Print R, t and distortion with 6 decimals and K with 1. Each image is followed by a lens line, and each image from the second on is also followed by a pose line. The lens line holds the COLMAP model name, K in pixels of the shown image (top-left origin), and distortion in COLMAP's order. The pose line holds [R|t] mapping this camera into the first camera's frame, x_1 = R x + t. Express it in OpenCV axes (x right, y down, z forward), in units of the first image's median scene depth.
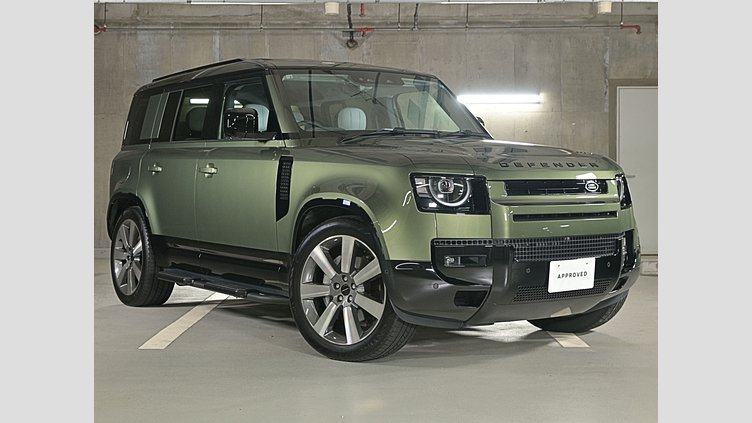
lens RADIAL K [[1067.3, 0, 376.0], [0, 1067.3, 211.5], [0, 0, 1]] dist [0.017763, 0.016529]
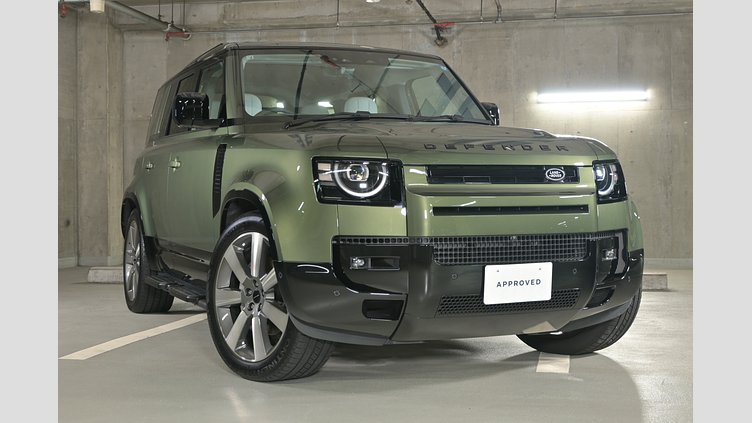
lens RADIAL K [[1028.9, 0, 376.0], [0, 1028.9, 211.5], [0, 0, 1]] dist [0.012029, 0.022783]
pose [[0.979879, 0.002129, -0.199579, 0.105263], [-0.005322, 0.999866, -0.015465, 0.008157], [0.199519, 0.016216, 0.979760, 0.098836]]
